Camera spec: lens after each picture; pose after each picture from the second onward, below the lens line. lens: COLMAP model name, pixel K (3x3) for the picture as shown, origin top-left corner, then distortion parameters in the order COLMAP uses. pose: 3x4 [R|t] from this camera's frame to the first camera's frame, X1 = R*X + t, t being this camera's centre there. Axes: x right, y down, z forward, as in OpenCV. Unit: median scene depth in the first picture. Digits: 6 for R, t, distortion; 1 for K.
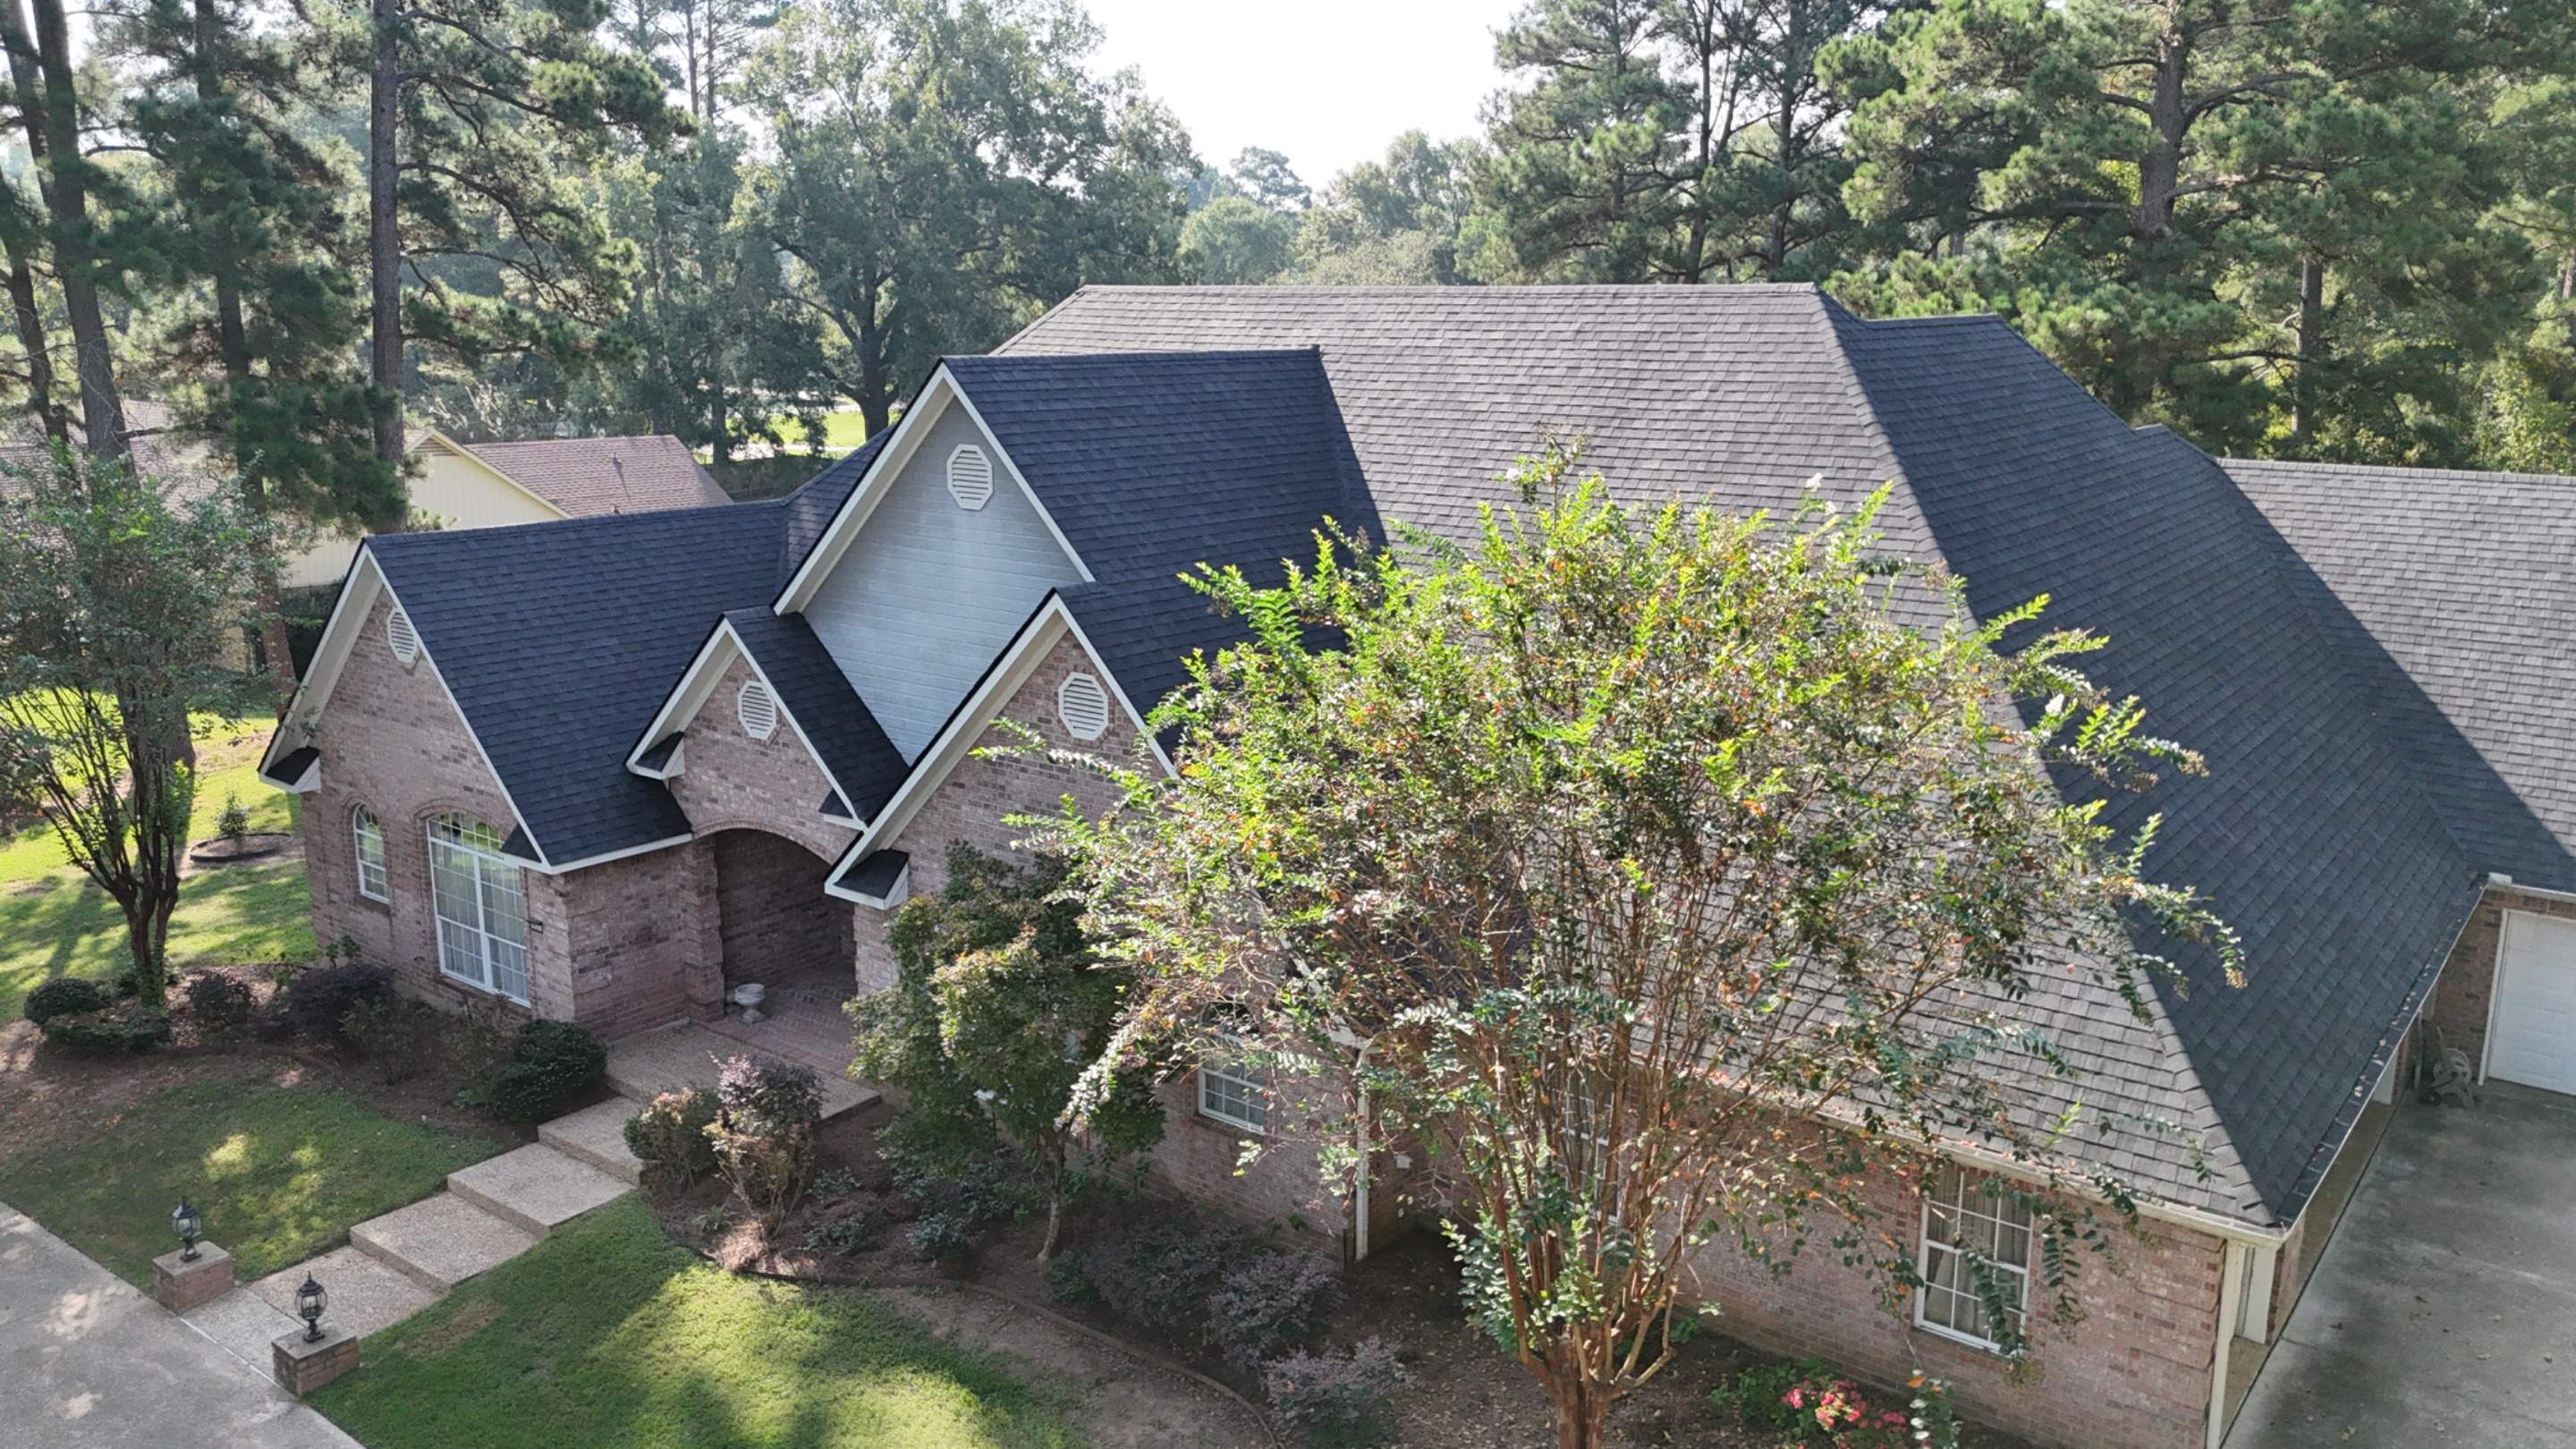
lens RADIAL K [[1895.4, 0, 1288.0], [0, 1895.4, 724.5], [0, 0, 1]] dist [0.089329, -0.107018]
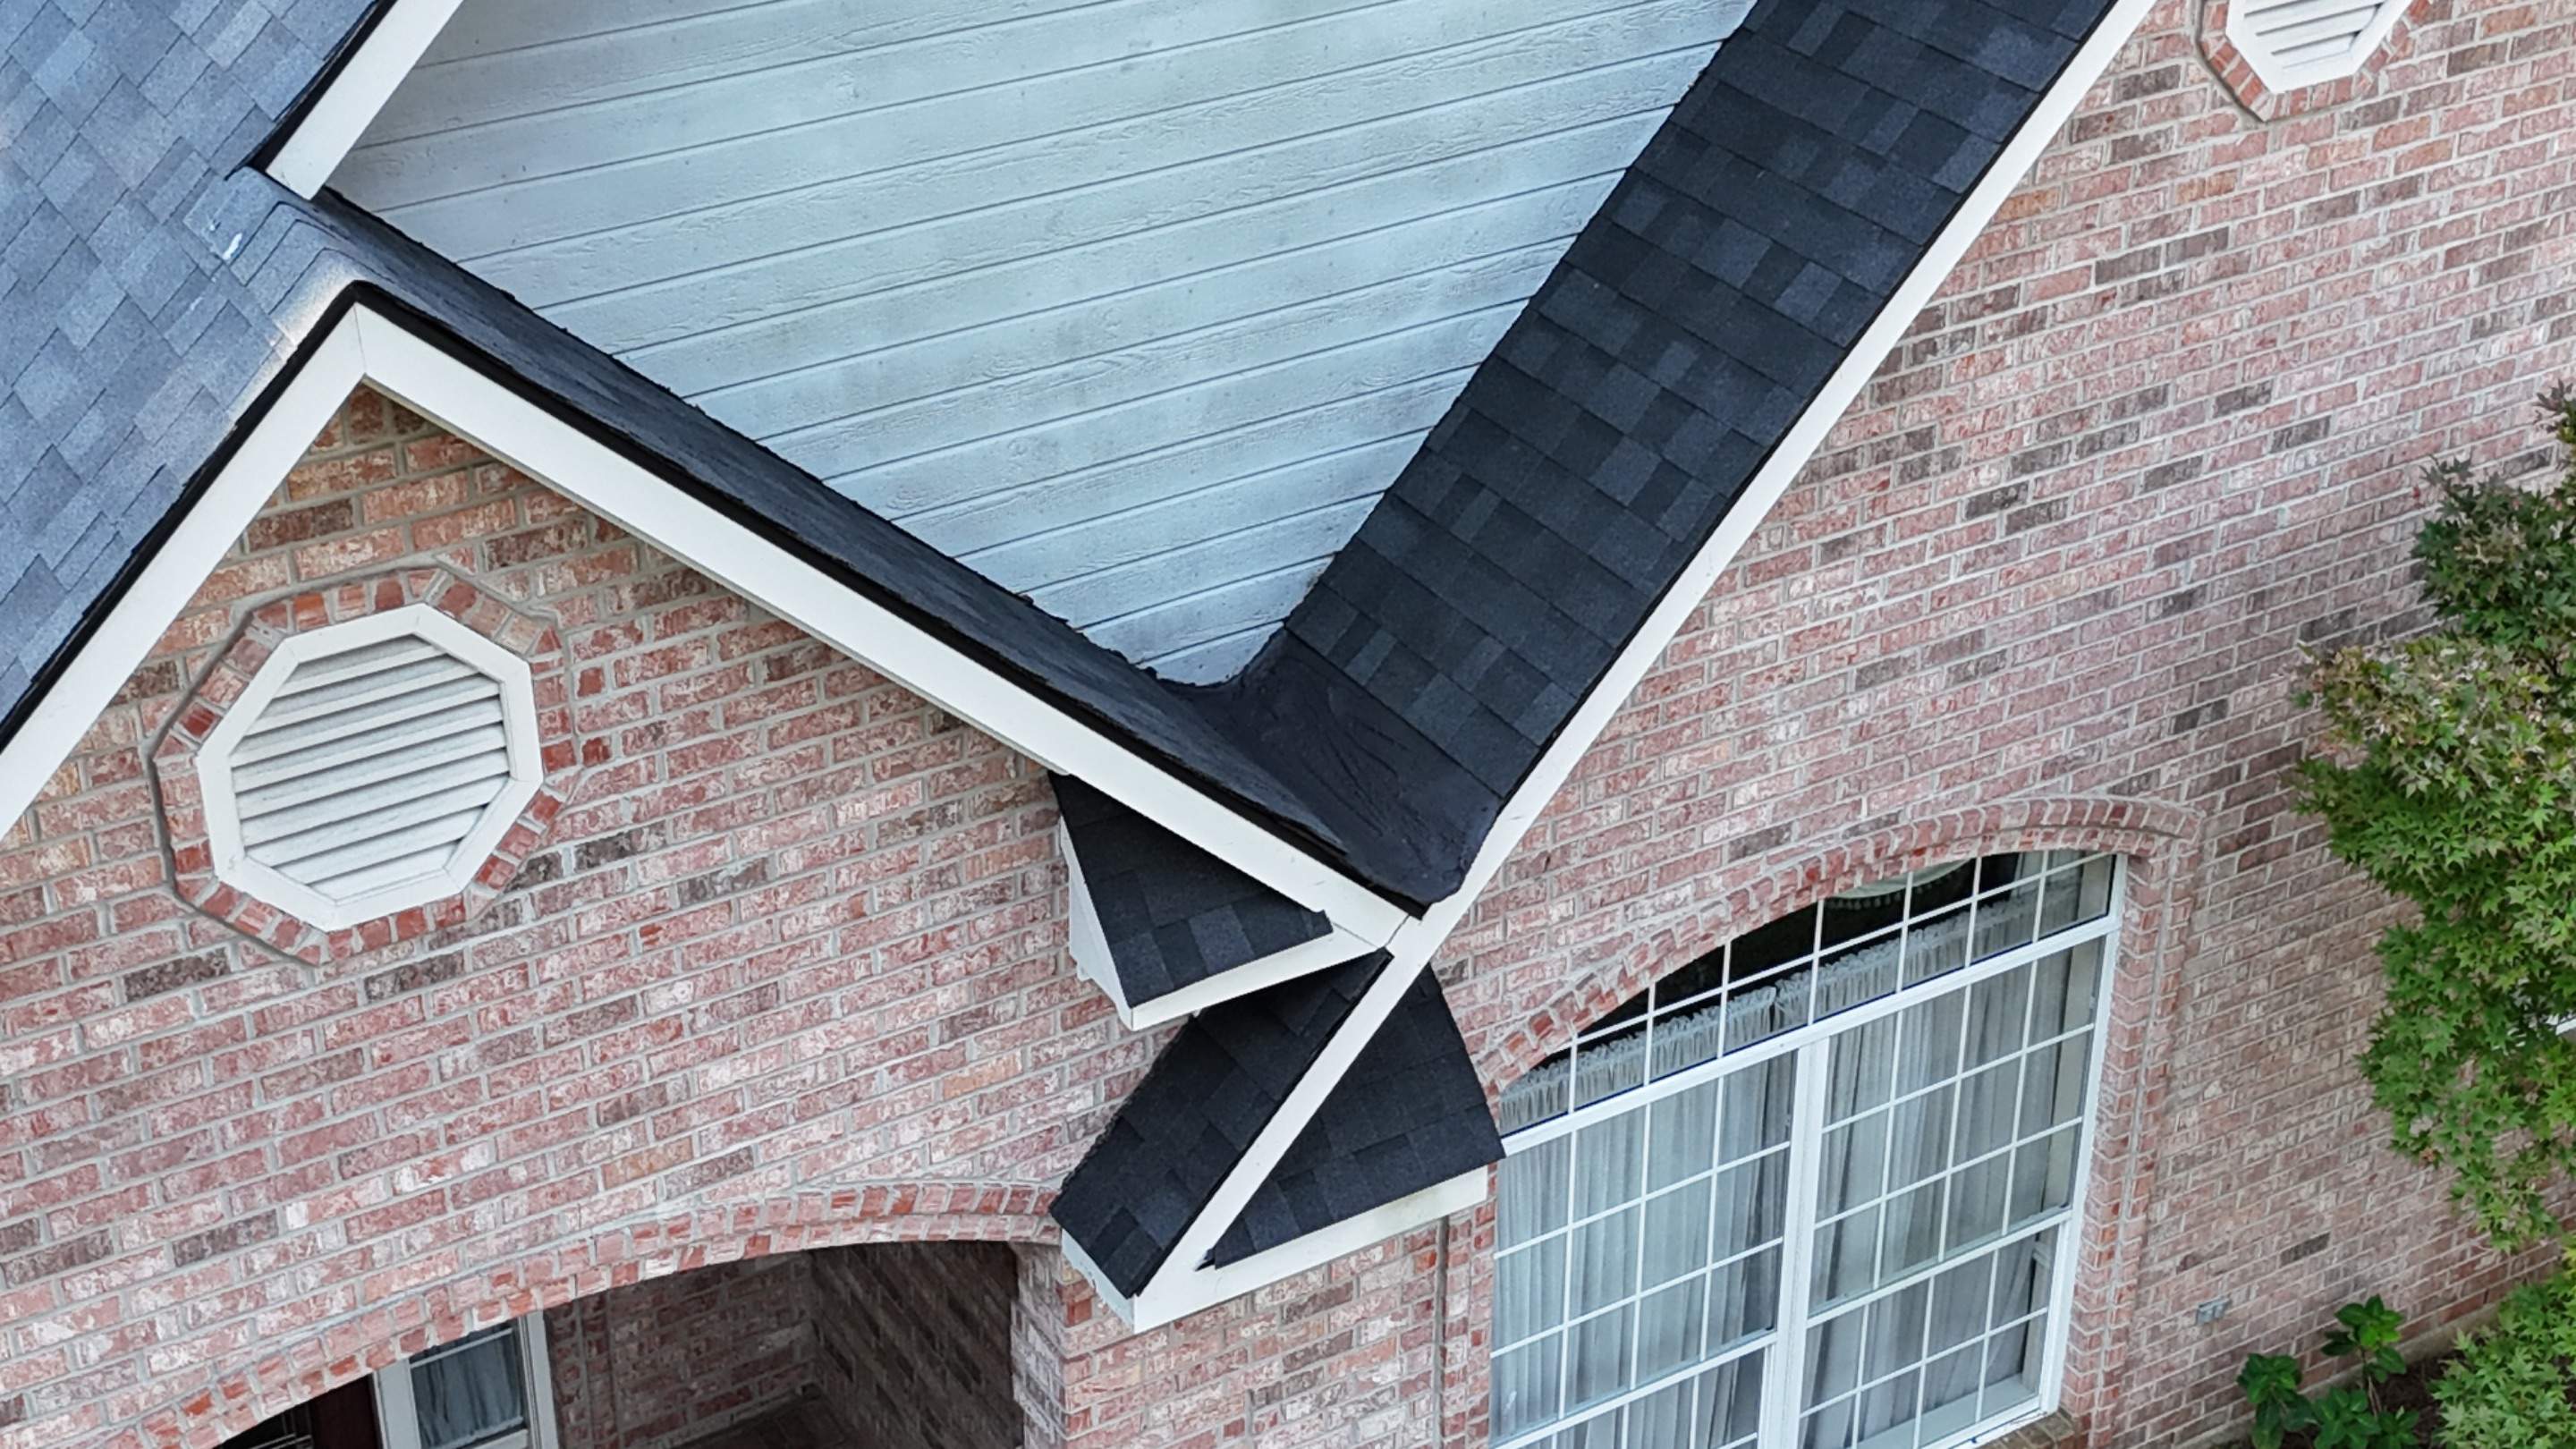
lens RADIAL K [[3778.4, 0, 1298.9], [0, 3778.4, 715.6], [0, 0, 1]] dist [0.216593, -0.740289]
pose [[0.347563, -0.469235, 0.811800, -0.516214], [0.203897, 0.882880, 0.423024, -0.136997], [-0.915219, 0.018496, 0.402532, 0.774898]]
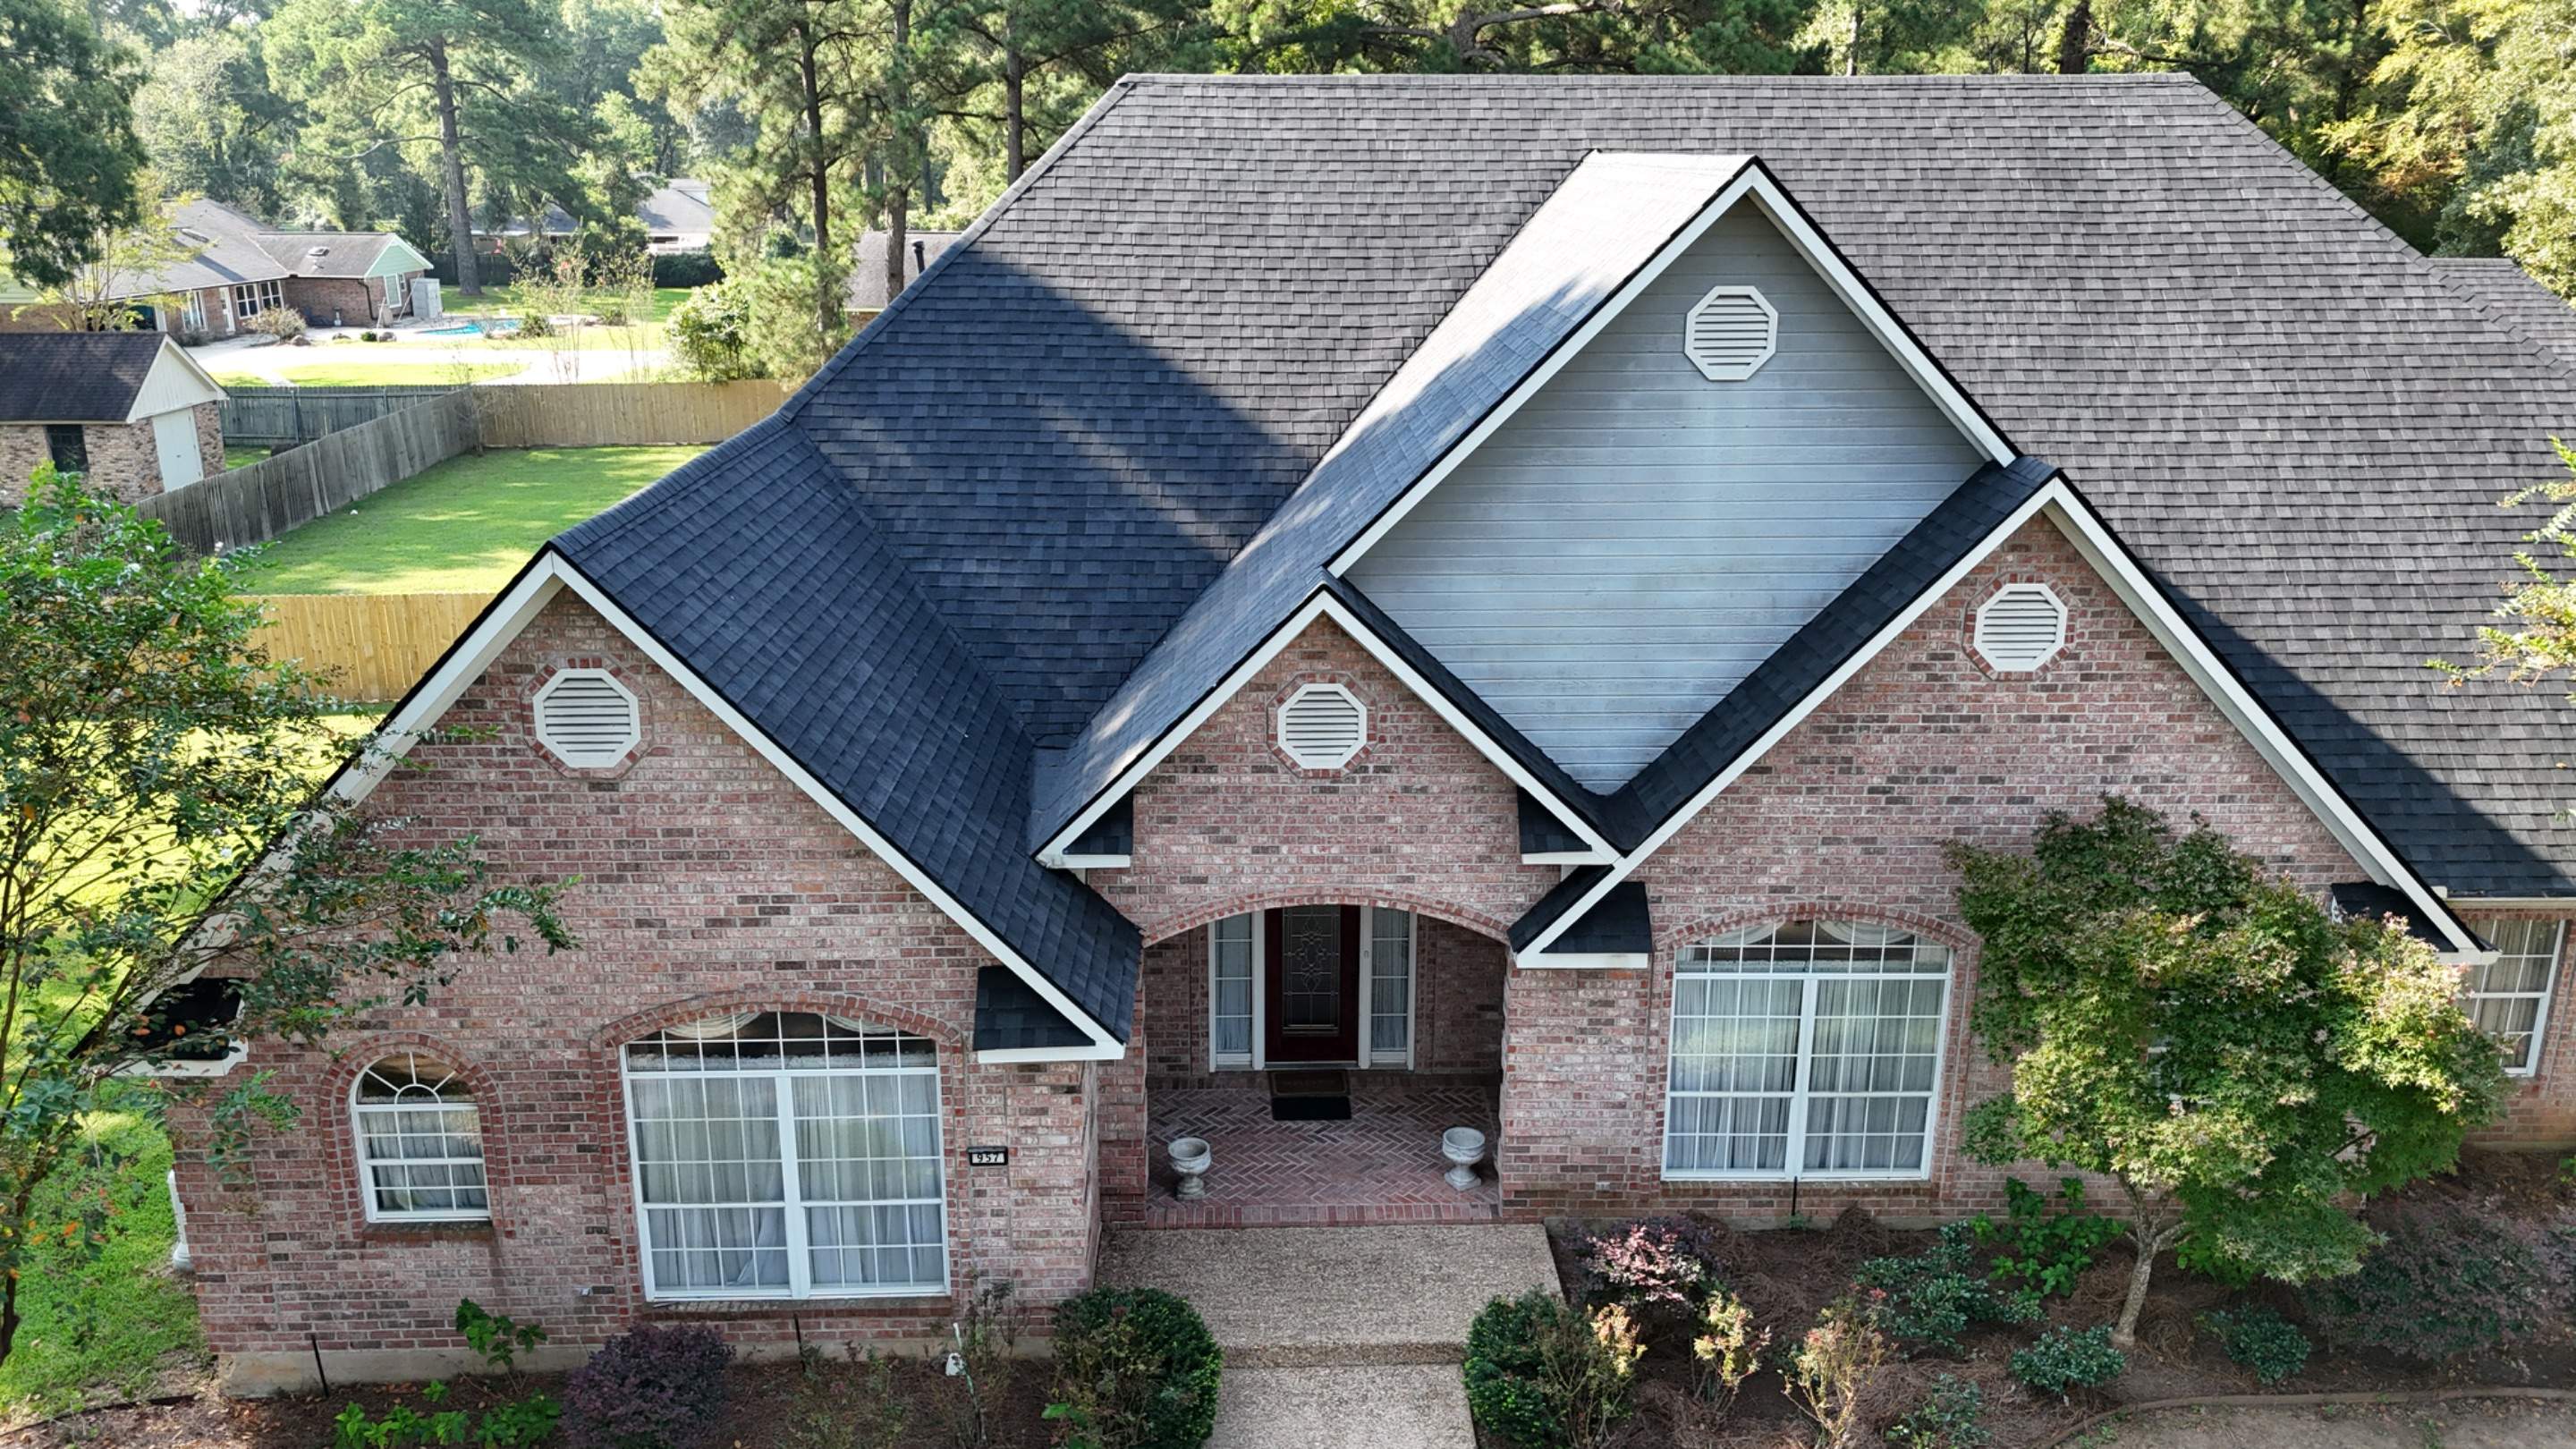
lens RADIAL K [[1895.4, 0, 1288.0], [0, 1895.4, 724.5], [0, 0, 1]] dist [0.089329, -0.107018]
pose [[0.771512, -0.183050, 0.609313, -0.670734], [0.137767, 0.983059, 0.120891, -0.086642], [-0.621120, -0.009325, 0.783660, 0.492958]]
